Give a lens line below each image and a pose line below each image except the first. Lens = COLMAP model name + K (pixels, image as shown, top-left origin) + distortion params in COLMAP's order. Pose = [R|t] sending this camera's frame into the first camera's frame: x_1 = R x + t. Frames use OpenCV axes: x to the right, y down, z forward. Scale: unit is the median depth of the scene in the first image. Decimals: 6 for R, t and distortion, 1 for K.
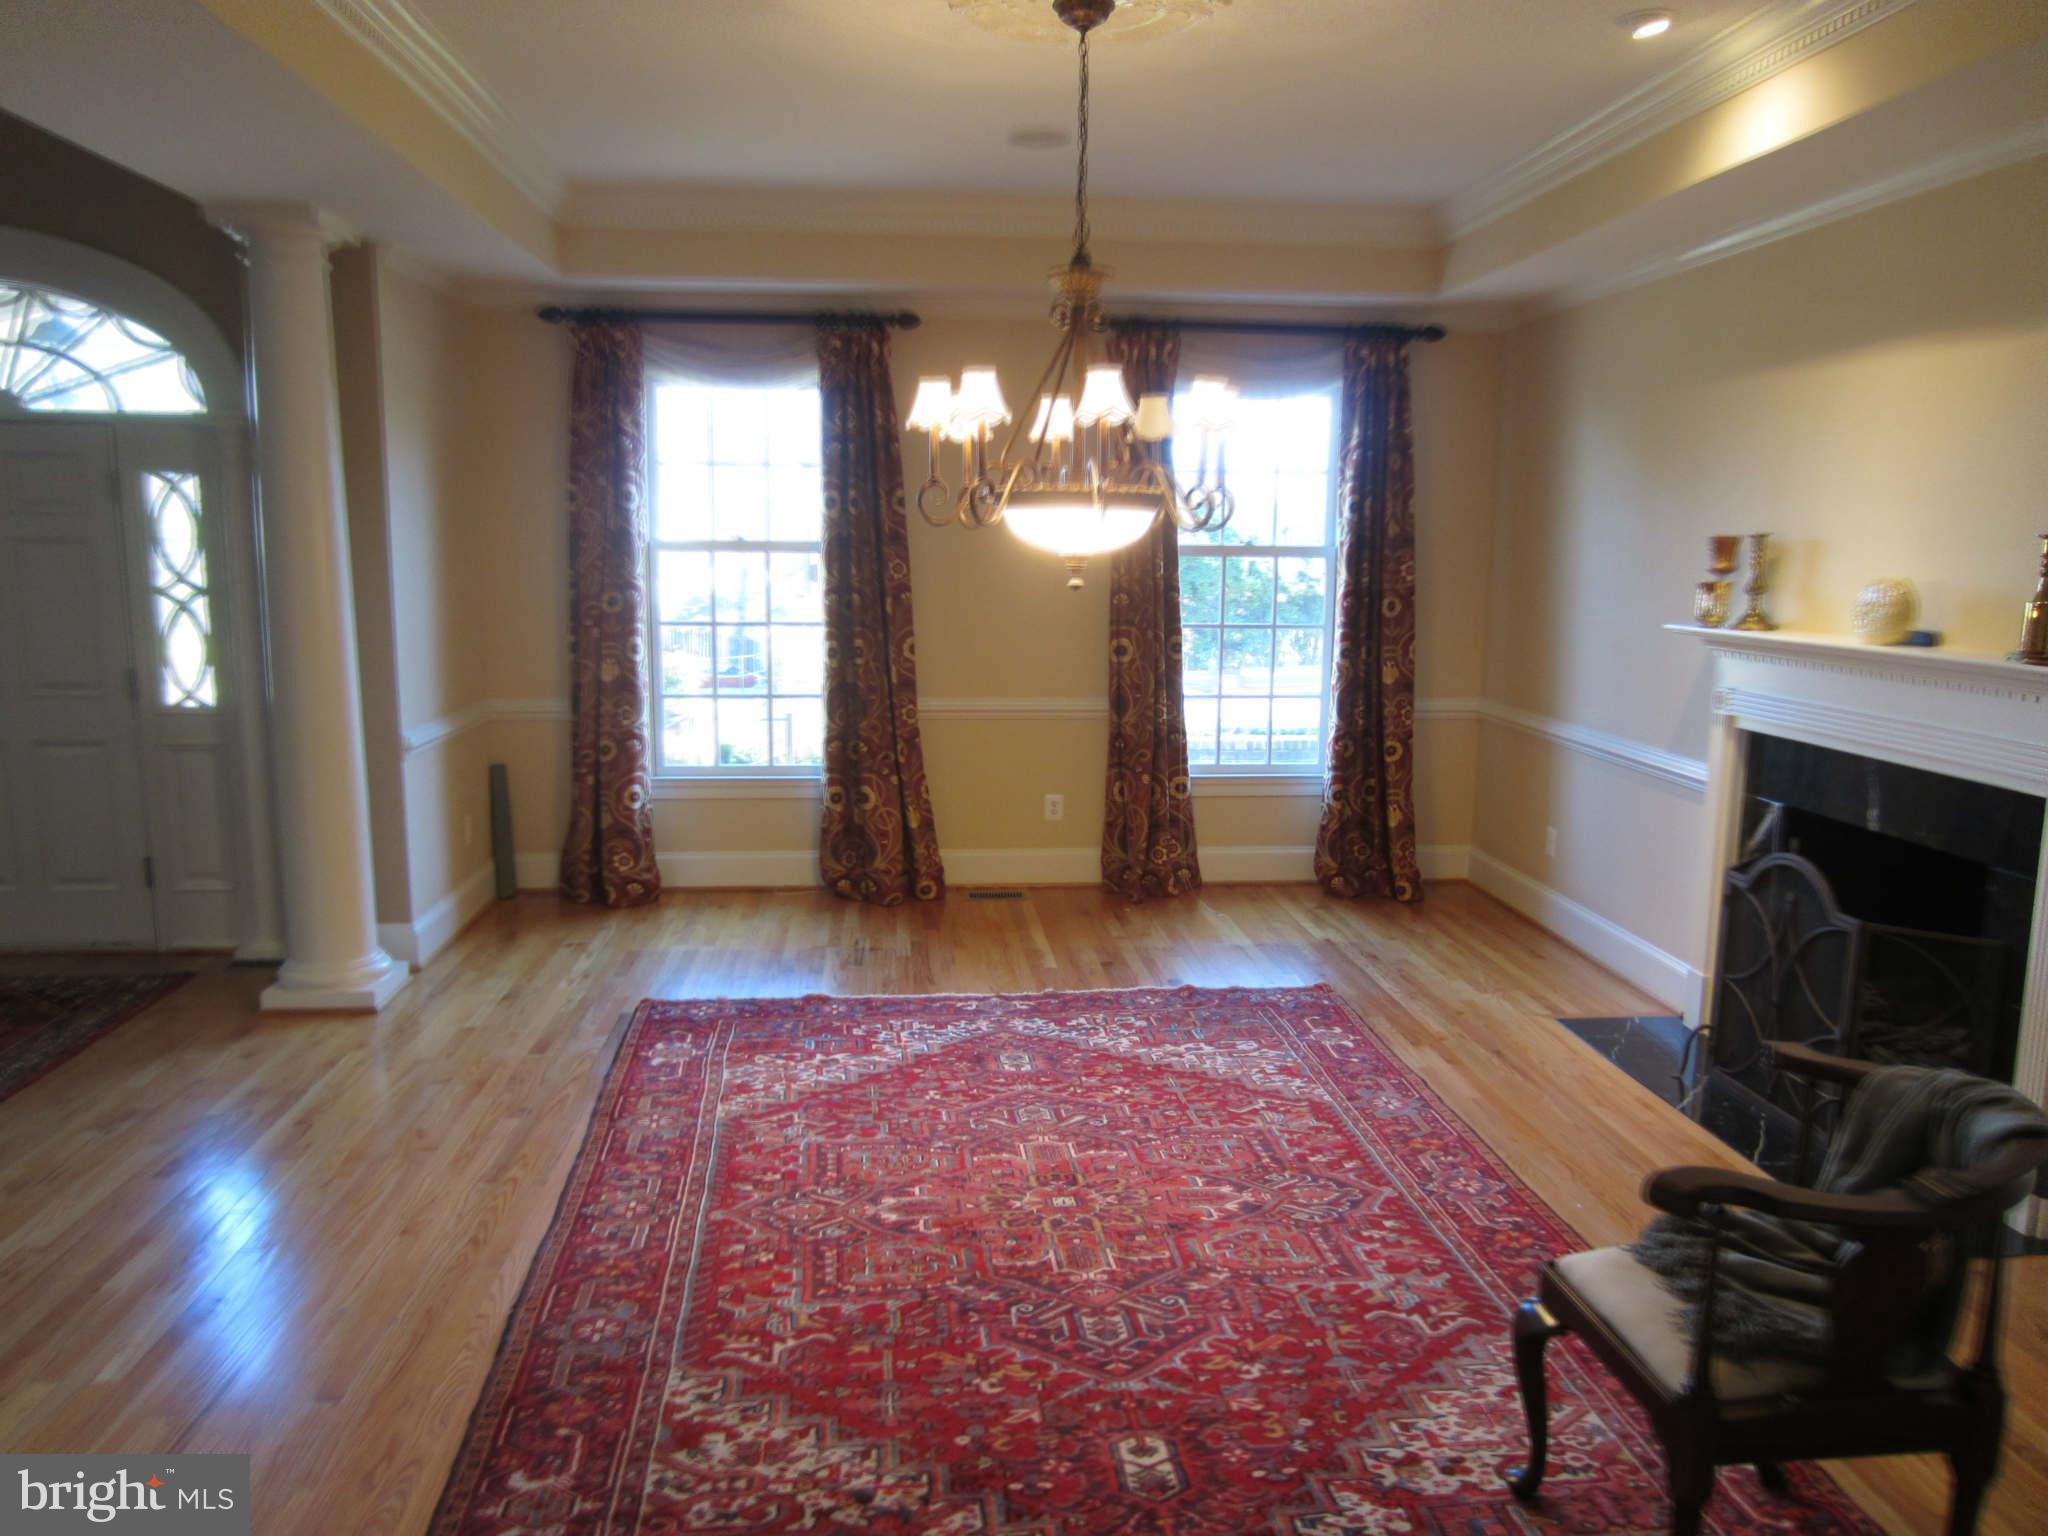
lens RADIAL K [[1433.4, 0, 1025.7], [0, 1433.4, 783.2], [0, 0, 1]] dist [-0.026268, 0.000692]
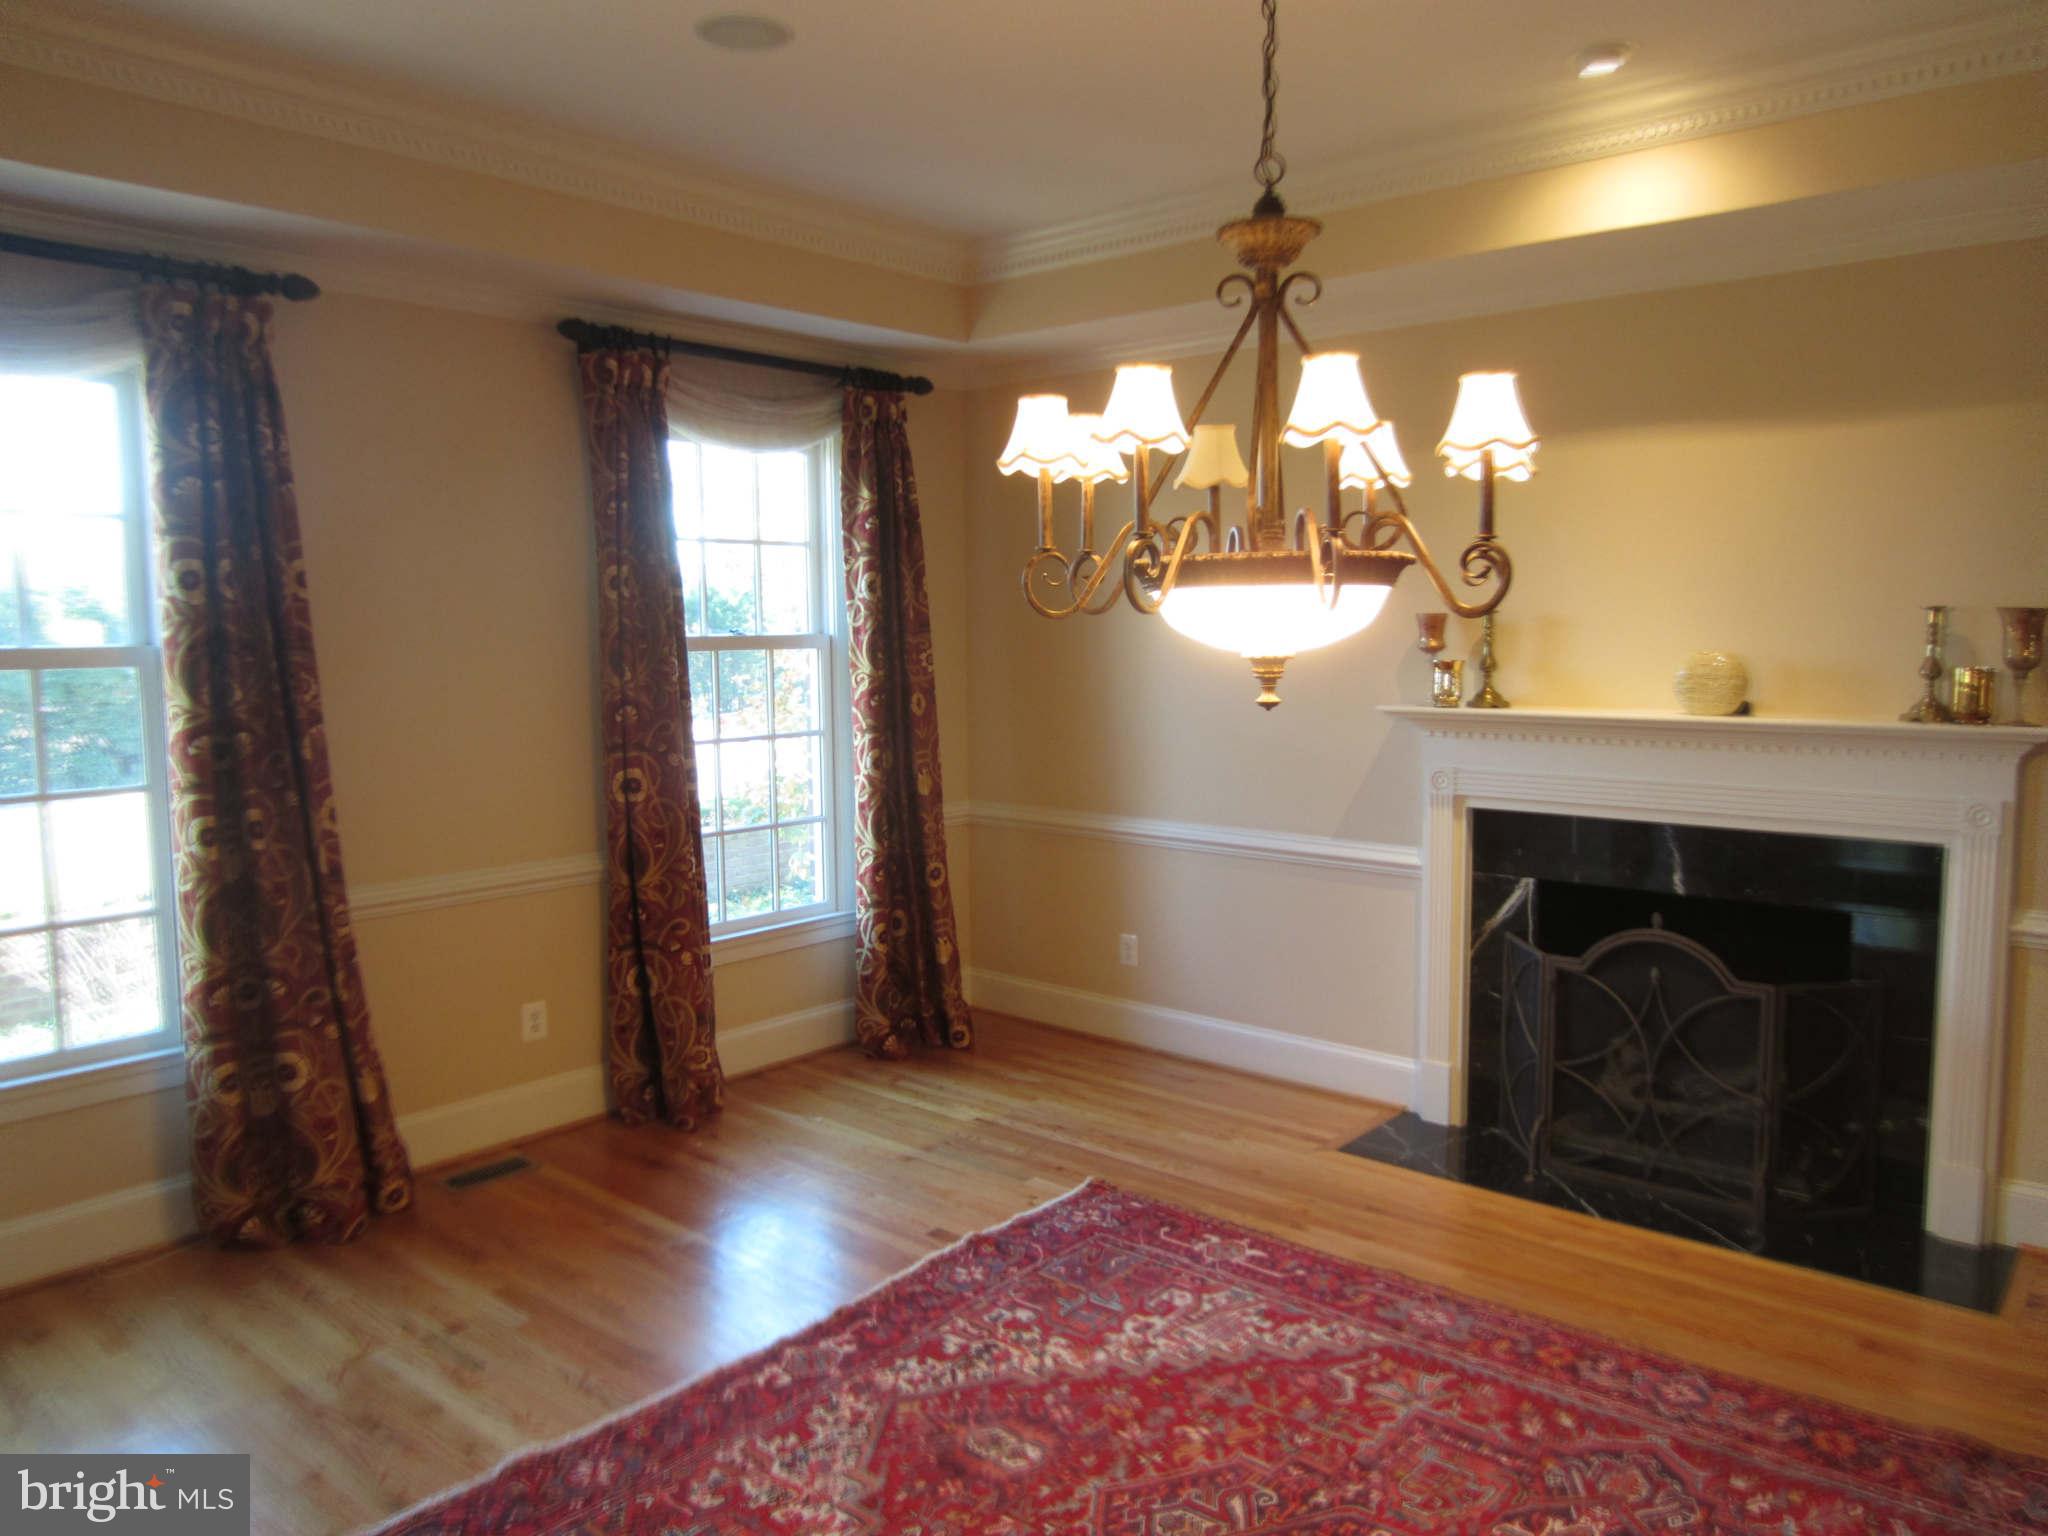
lens RADIAL K [[1452.3, 0, 1024.0], [0, 1452.3, 768.0], [0, 0, 1]] dist [-0.025117, 0.004284]
pose [[0.726164, -0.085911, 0.682133, -0.364583], [0.130908, 0.991288, -0.014511, -0.083799], [-0.674943, 0.099834, 0.731084, 0.435590]]
